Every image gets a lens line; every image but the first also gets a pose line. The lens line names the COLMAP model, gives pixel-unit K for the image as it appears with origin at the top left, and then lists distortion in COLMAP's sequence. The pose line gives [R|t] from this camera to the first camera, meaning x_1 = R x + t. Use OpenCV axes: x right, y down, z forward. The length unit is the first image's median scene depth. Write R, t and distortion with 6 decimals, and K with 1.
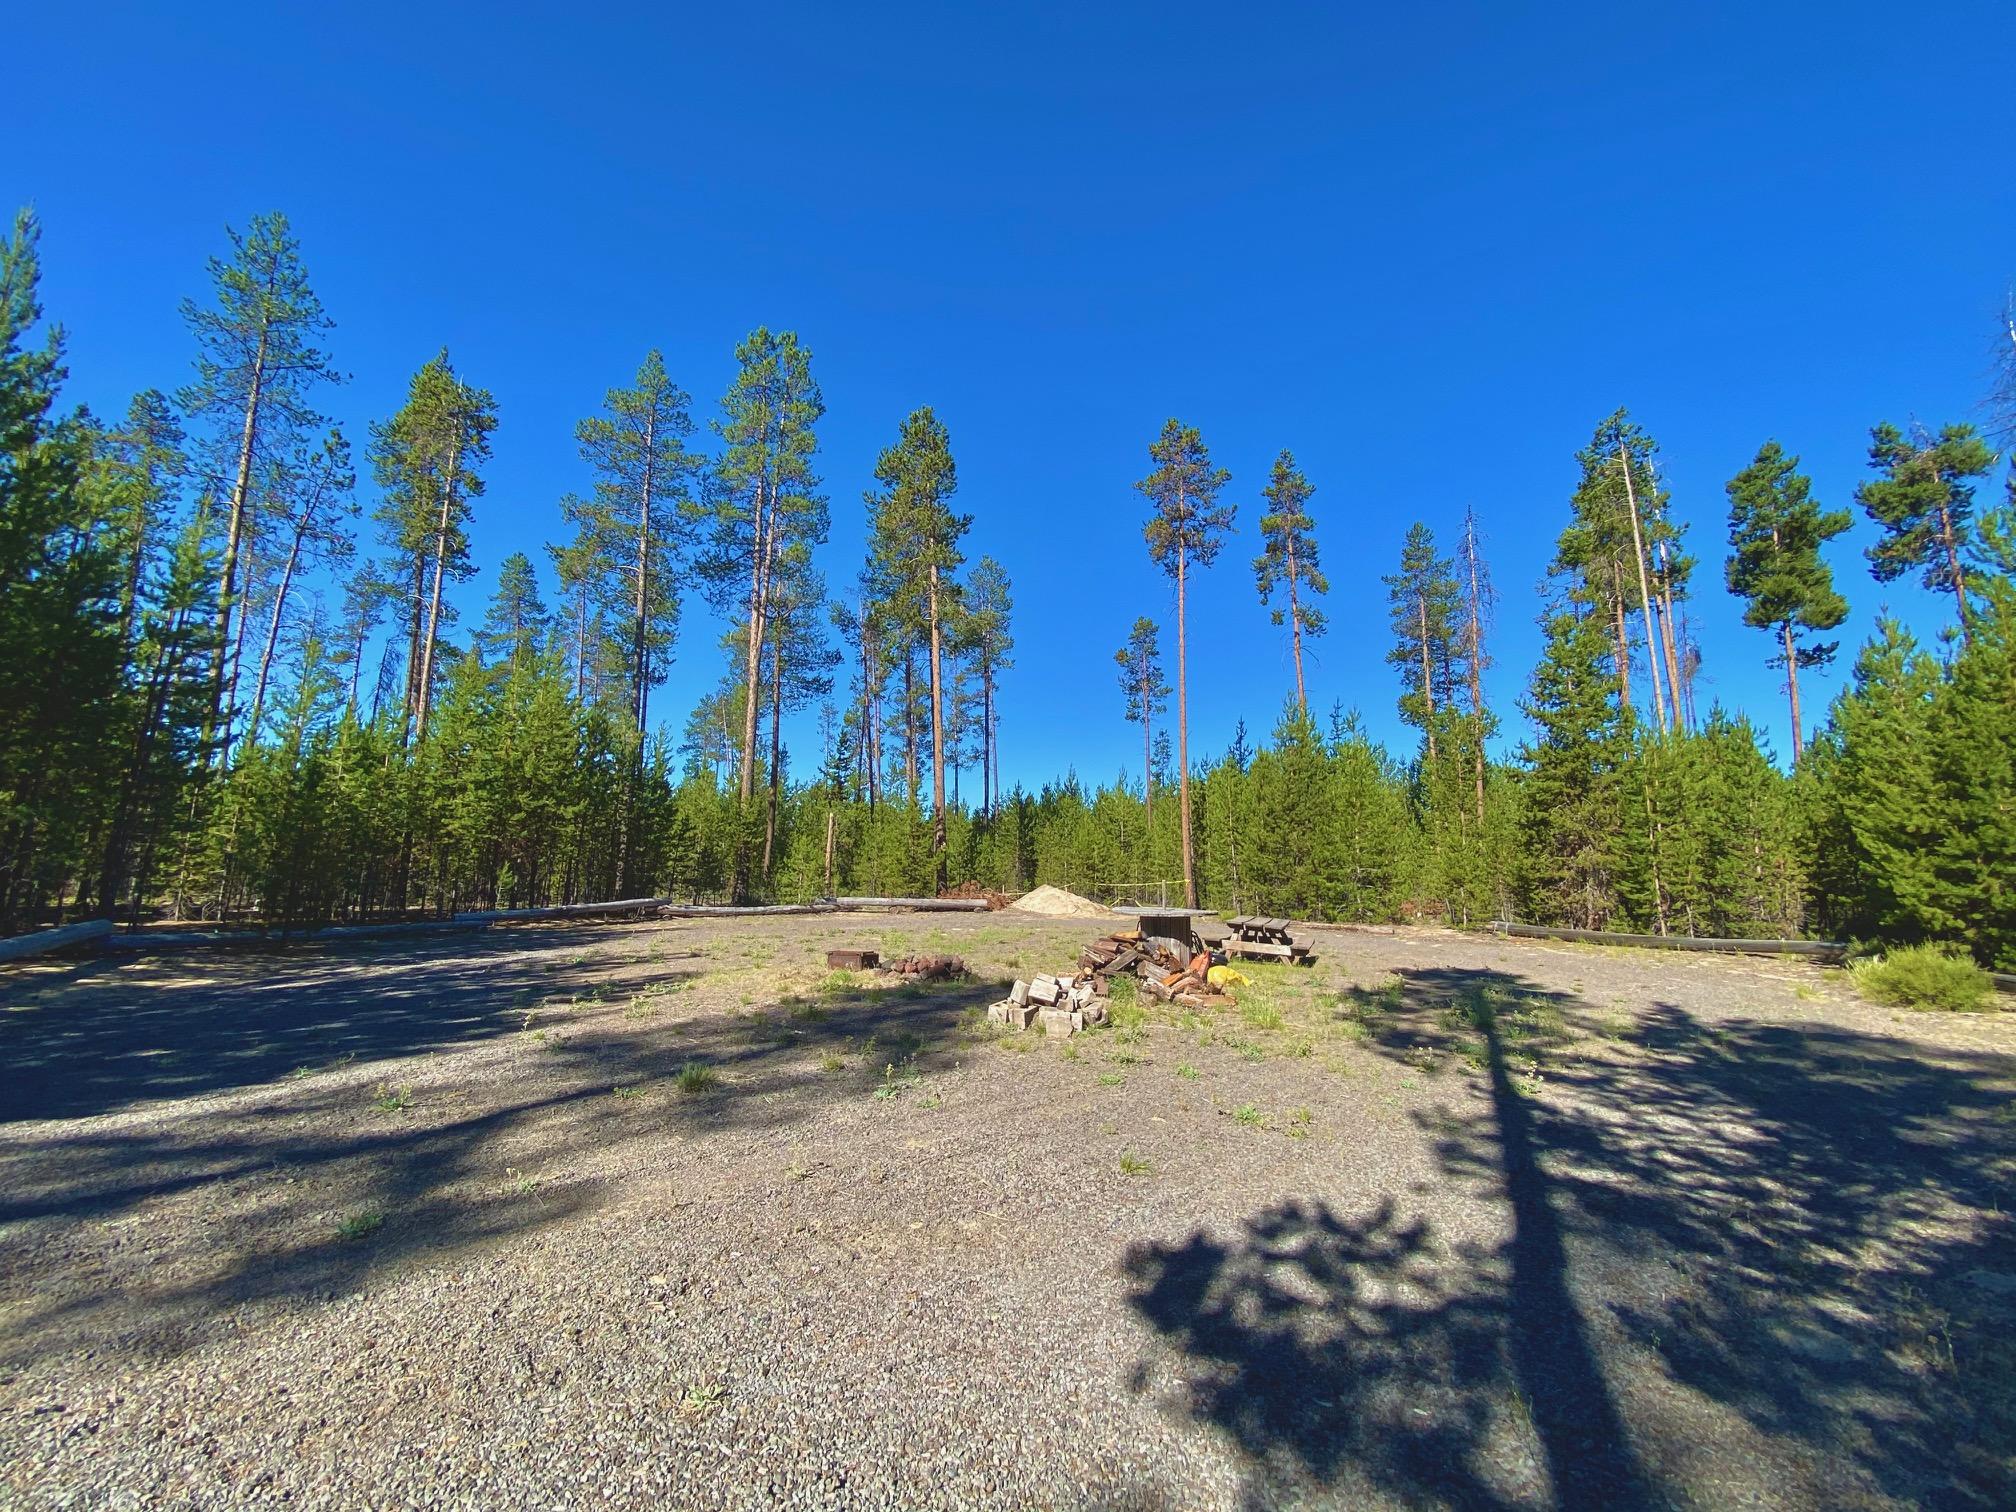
lens RADIAL K [[811.1, 0, 1010.1], [0, 811.1, 769.6], [0, 0, 1]] dist [0.029855, -0.021391]
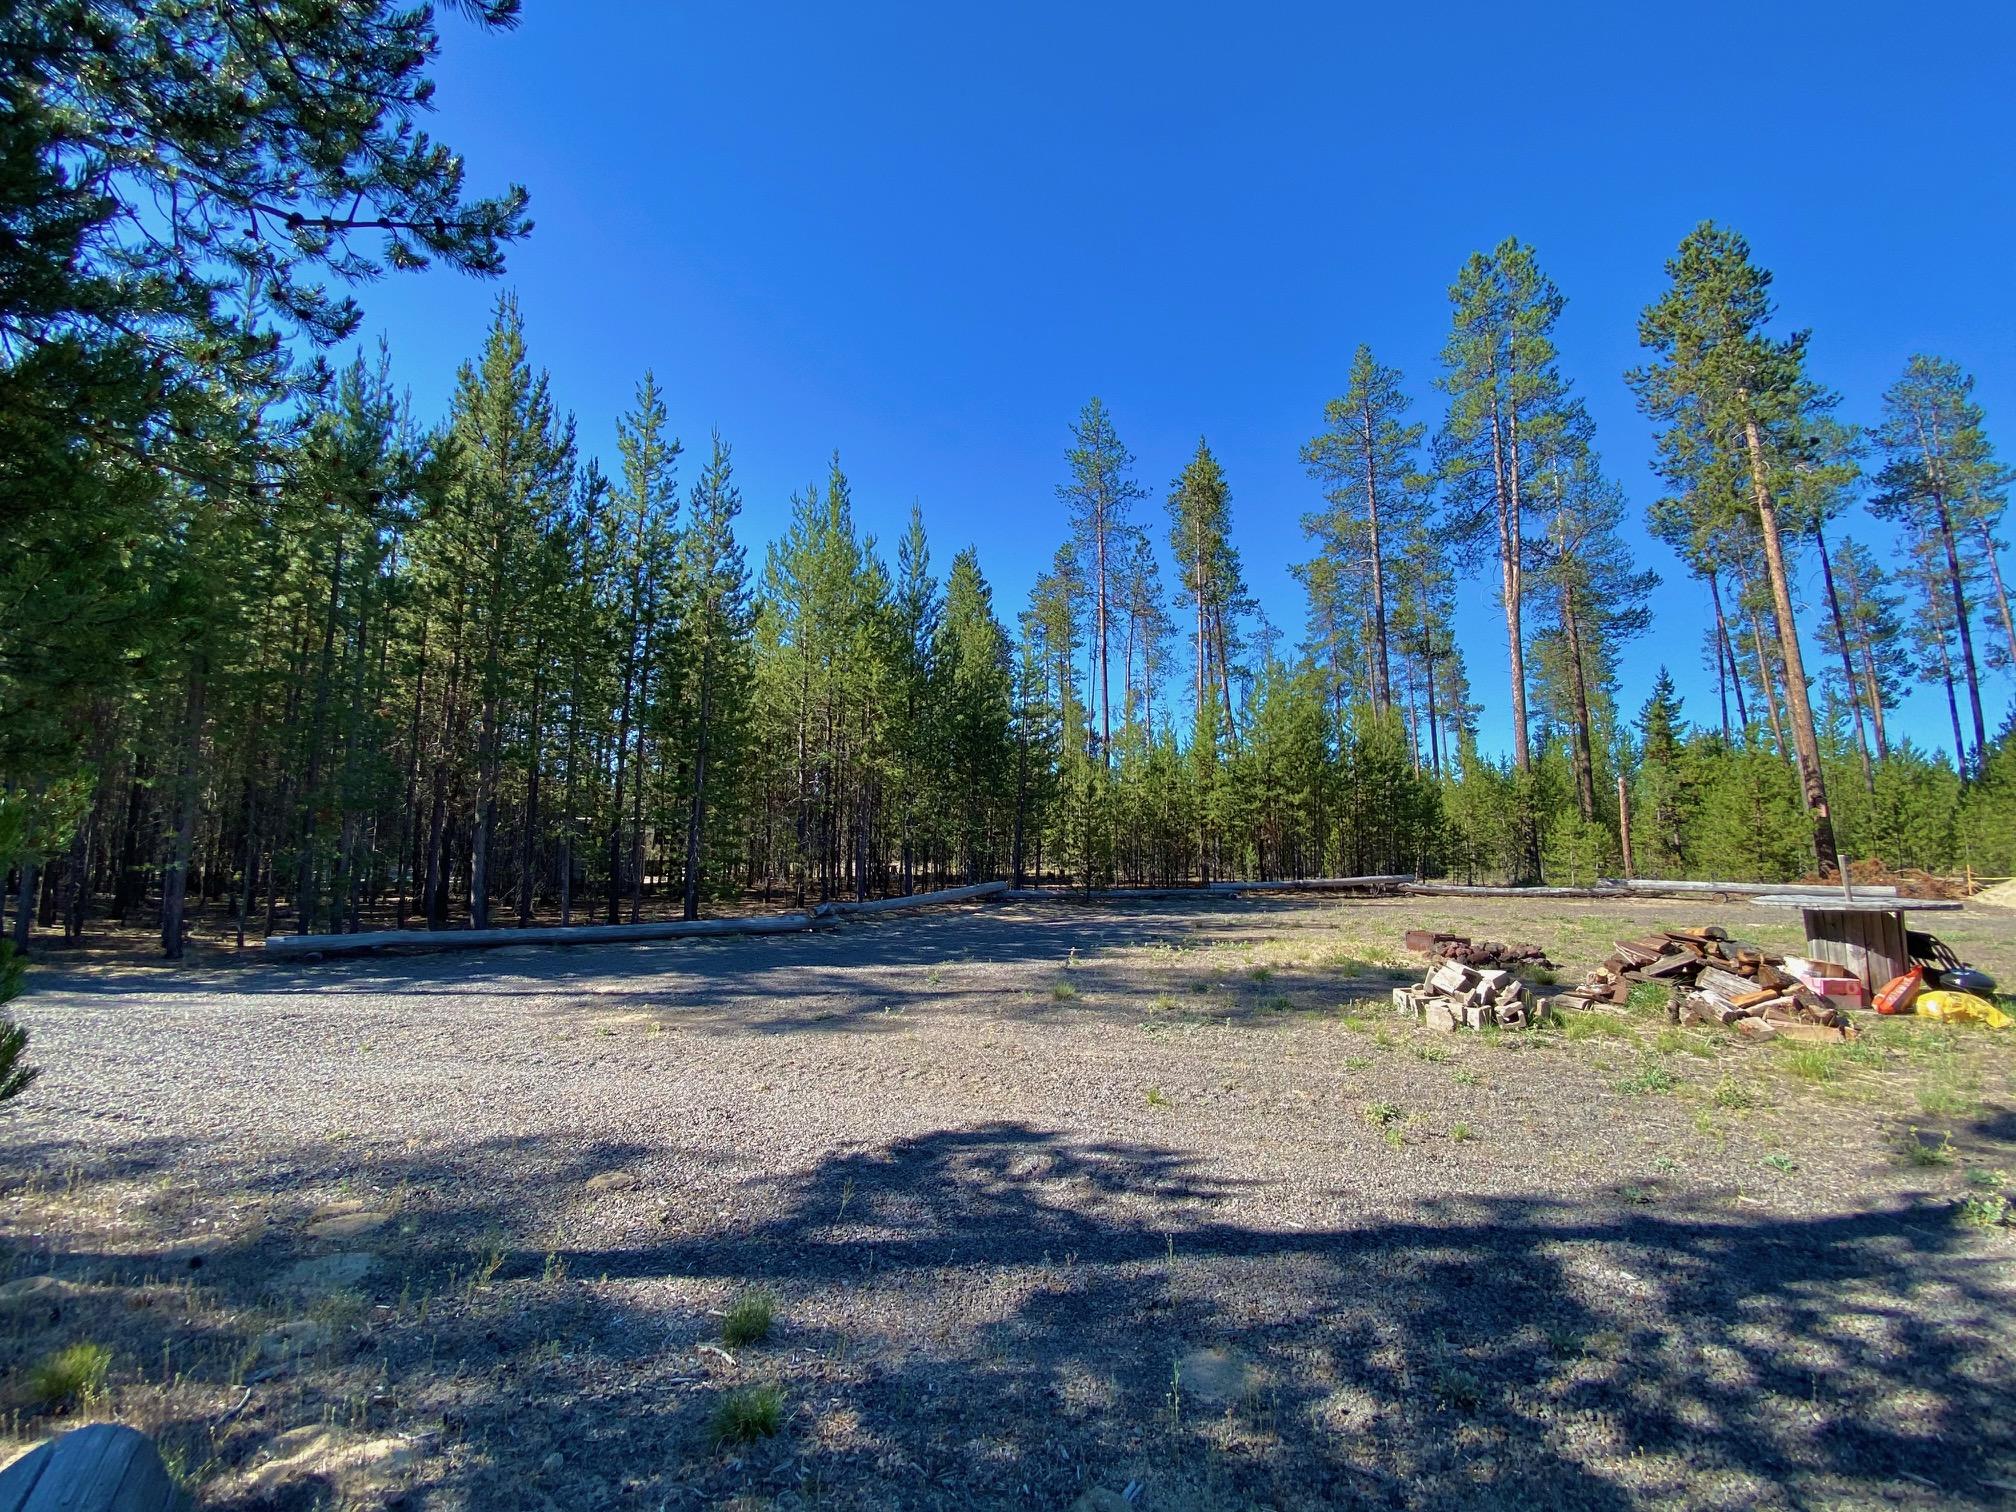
lens RADIAL K [[816.9, 0, 1006.3], [0, 816.9, 760.6], [0, 0, 1]] dist [0.021093, -0.019358]
pose [[0.522028, -0.105031, -0.846437, 0.183923], [0.116161, 0.991897, -0.051440, 0.008677], [0.844981, -0.071470, 0.529999, 0.043382]]
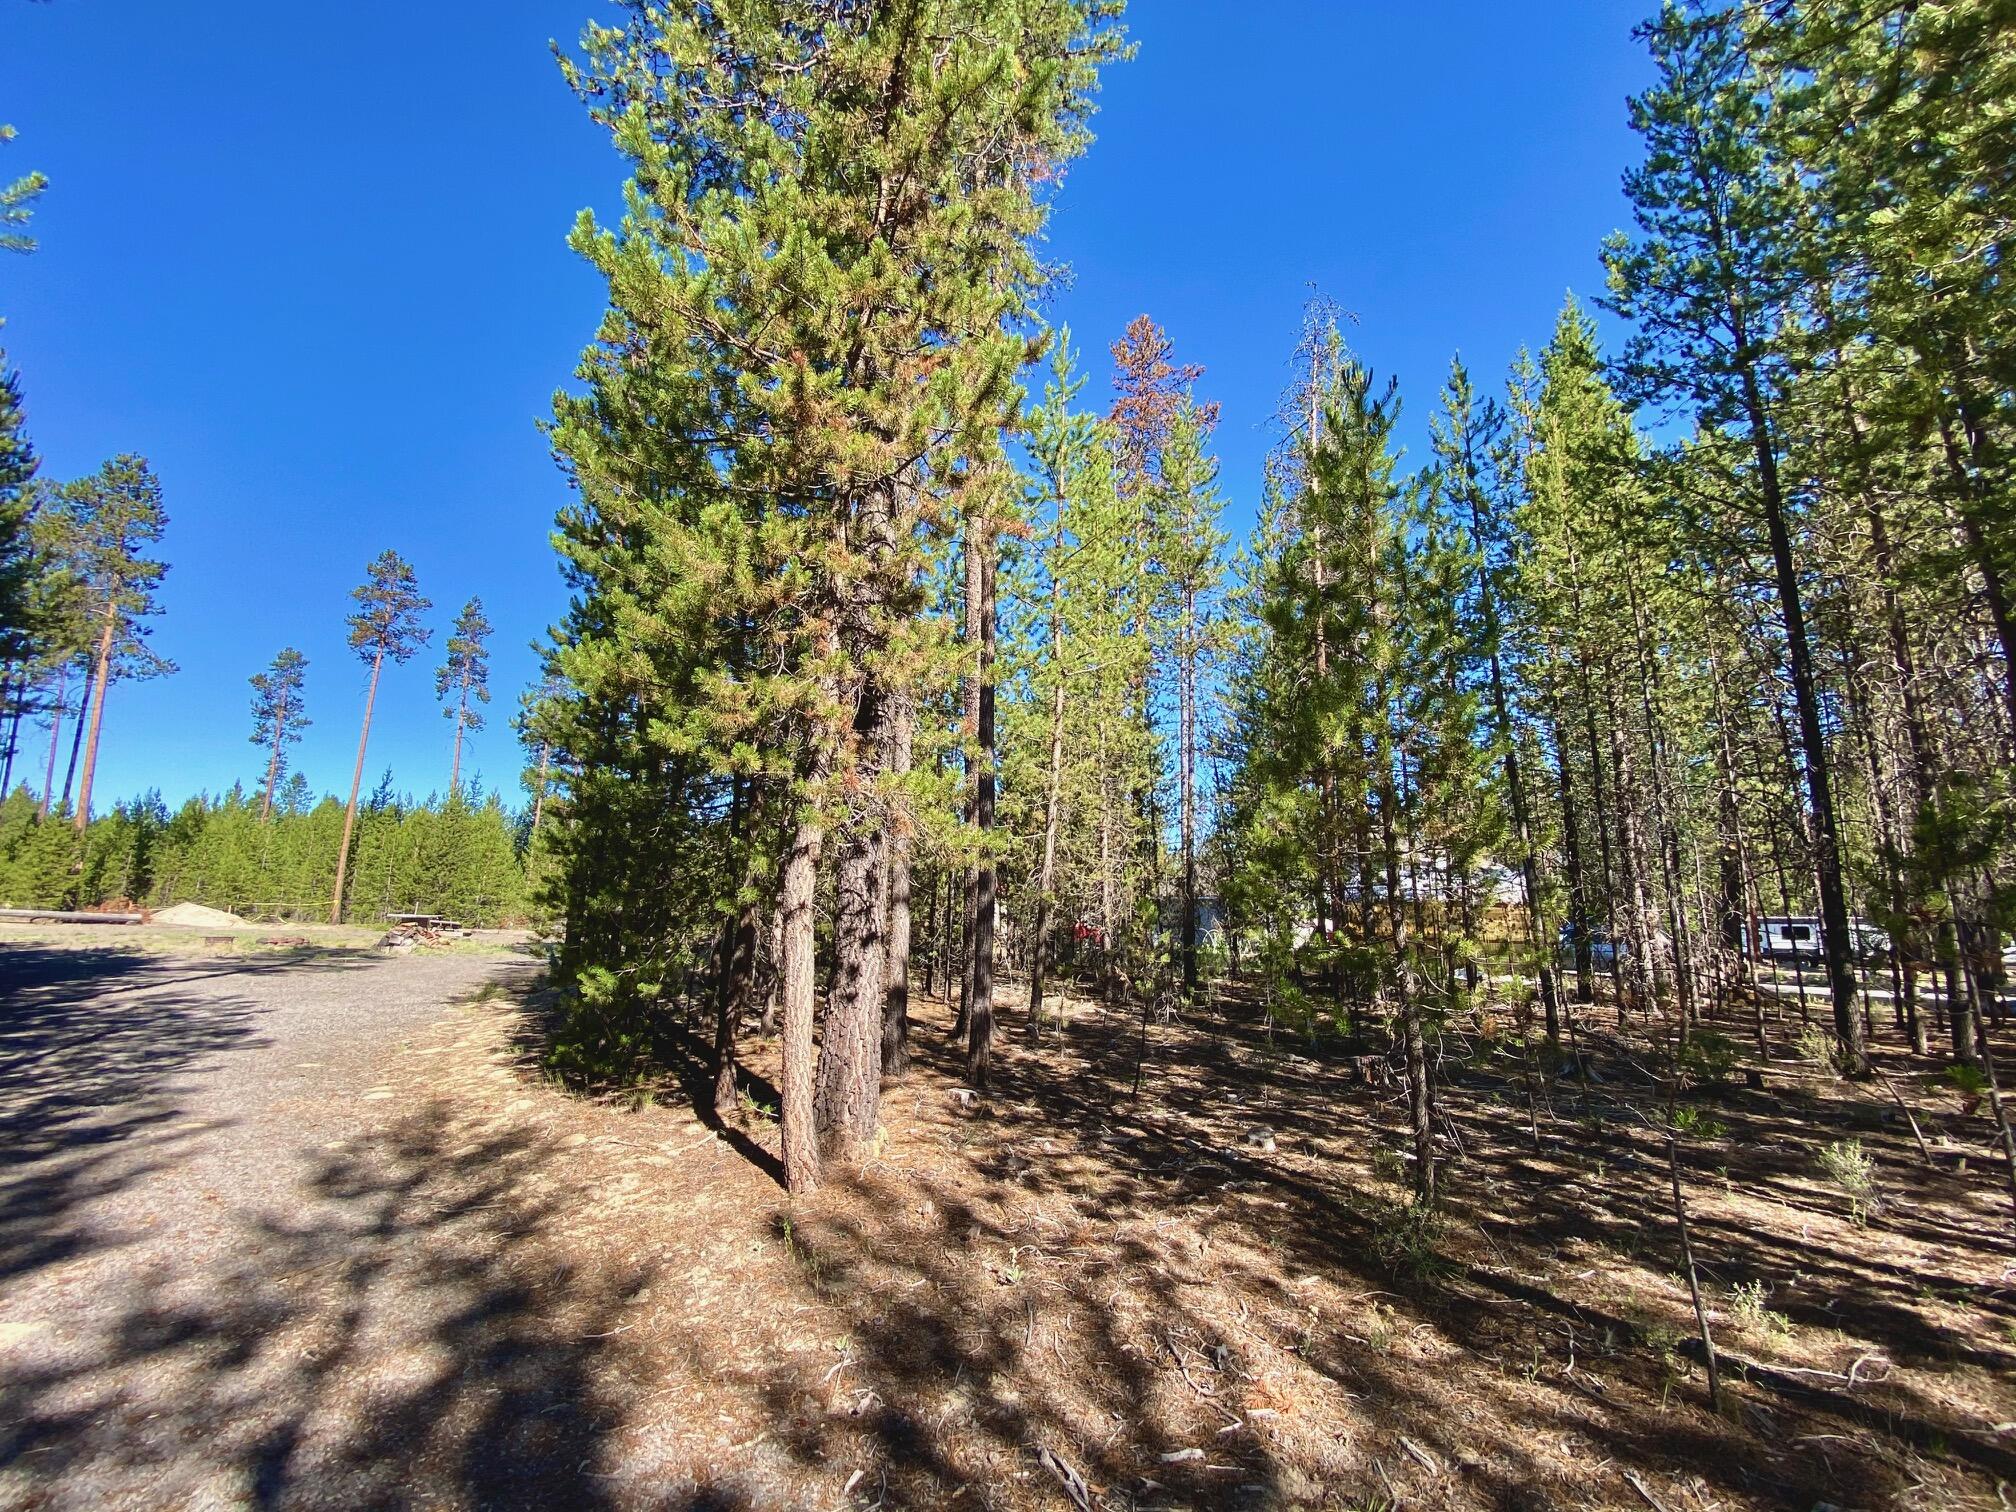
lens RADIAL K [[815.6, 0, 1008.0], [0, 815.6, 756.0], [0, 0, 1]] dist [0.010995, -0.018162]
pose [[0.525098, 0.161336, 0.835609, -0.420582], [-0.126990, 0.985728, -0.110519, -0.103630], [-0.841514, -0.048081, 0.538092, -0.729741]]
